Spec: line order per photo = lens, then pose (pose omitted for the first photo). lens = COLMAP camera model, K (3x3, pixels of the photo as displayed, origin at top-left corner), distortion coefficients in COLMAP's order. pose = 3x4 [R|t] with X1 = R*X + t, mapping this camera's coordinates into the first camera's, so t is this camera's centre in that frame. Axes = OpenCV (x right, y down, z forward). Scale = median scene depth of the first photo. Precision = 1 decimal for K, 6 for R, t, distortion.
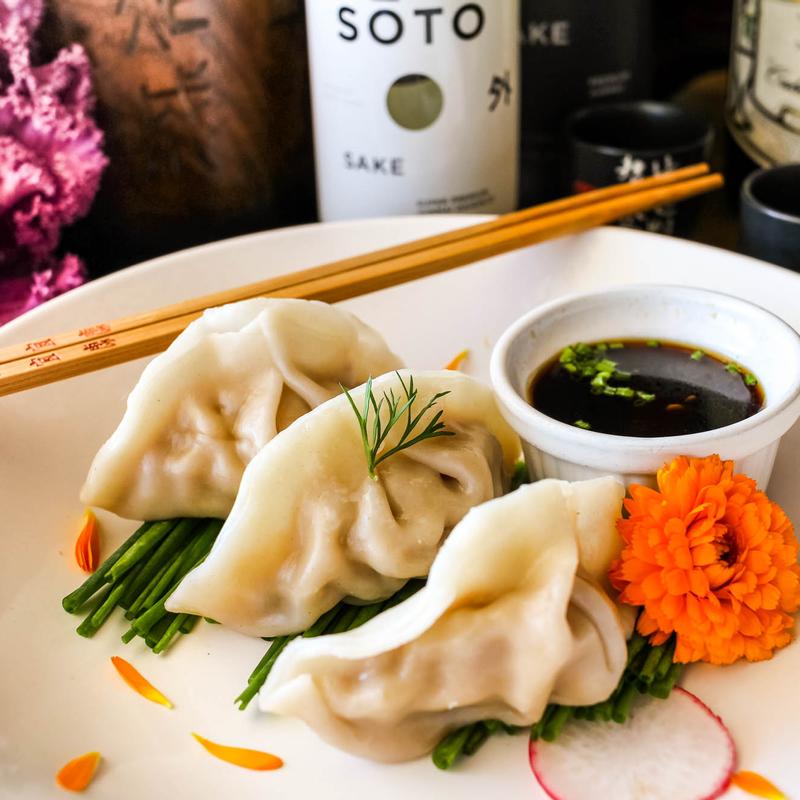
lens RADIAL K [[1408.1, 0, 427.7], [0, 1408.1, 401.0], [0, 0, 1]] dist [-0.091615, 0.022428]
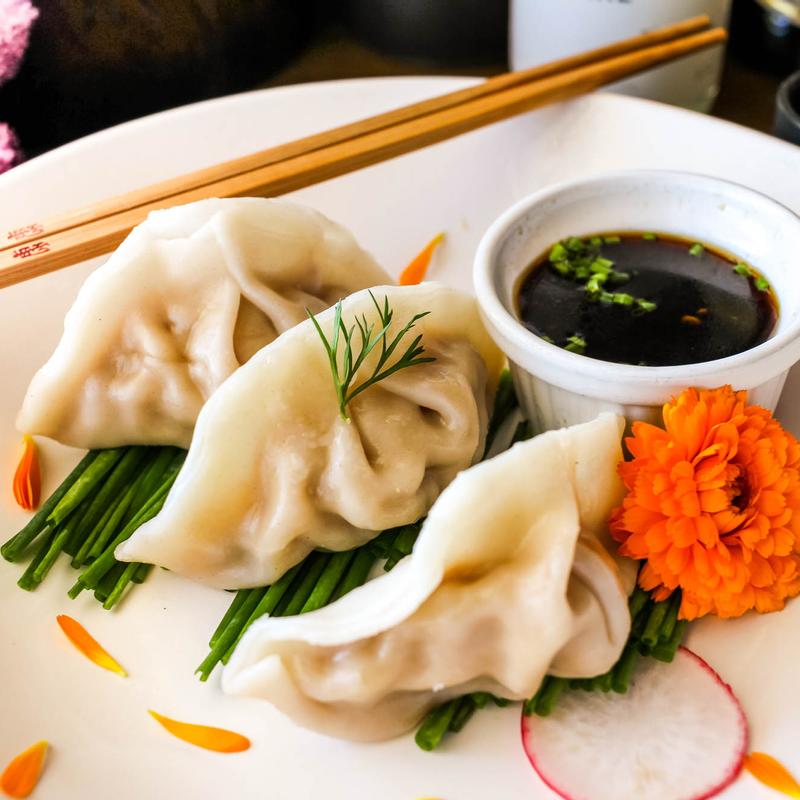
lens RADIAL K [[1408.1, 0, 427.7], [0, 1408.1, 401.0], [0, 0, 1]] dist [-0.091615, 0.022428]
pose [[0.999577, -0.007140, 0.028208, -0.011313], [0.002729, 0.988161, 0.153398, -0.090189], [-0.028970, -0.153257, 0.987762, 0.122218]]
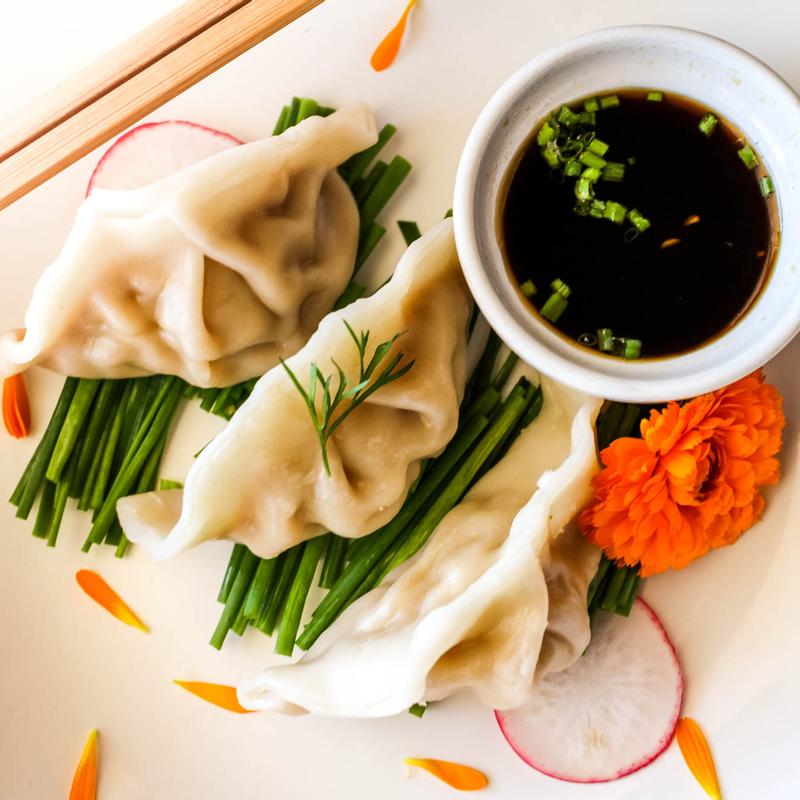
lens RADIAL K [[1429.1, 0, 400.0], [0, 1429.1, 400.0], [0, 0, 1]] dist [-0.113830, -0.017740]
pose [[0.999014, -0.043529, 0.008765, 0.001553], [0.021067, 0.638416, 0.769403, -0.660946], [-0.039087, -0.768459, 0.638704, 0.432220]]
